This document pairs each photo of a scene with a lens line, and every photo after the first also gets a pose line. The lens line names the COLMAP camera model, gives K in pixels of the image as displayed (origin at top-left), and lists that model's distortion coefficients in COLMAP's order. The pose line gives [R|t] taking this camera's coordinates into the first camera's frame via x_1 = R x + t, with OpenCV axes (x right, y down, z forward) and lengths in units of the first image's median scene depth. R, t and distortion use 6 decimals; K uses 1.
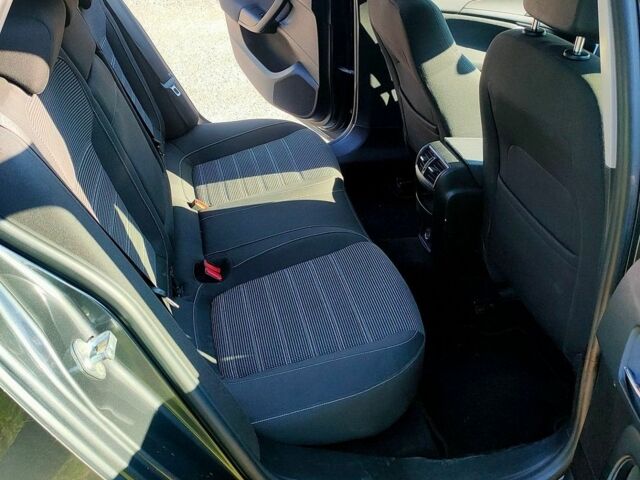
lens RADIAL K [[648.2, 0, 320.0], [0, 648.2, 240.0], [0, 0, 1]] dist [0.018687, -0.004615]
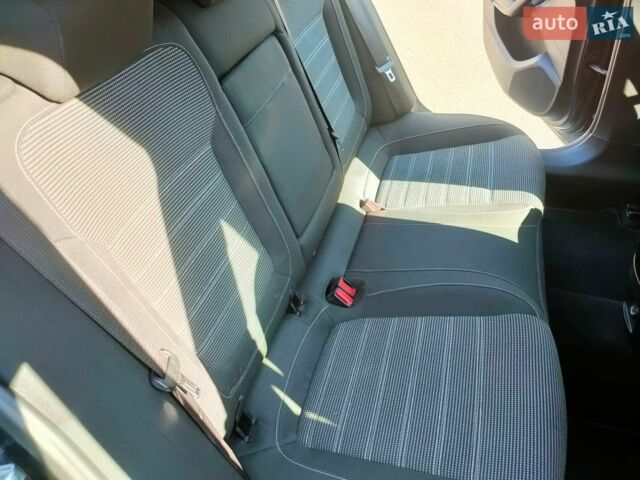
lens RADIAL K [[489.6, 0, 320.0], [0, 489.6, 240.0], [0, 0, 1]] dist [0.008750, -0.004960]
pose [[0.871959, 0.254603, -0.418168, 0.058425], [-0.192550, 0.963649, 0.185218, -0.115758], [0.450124, -0.080984, 0.889286, 0.300212]]
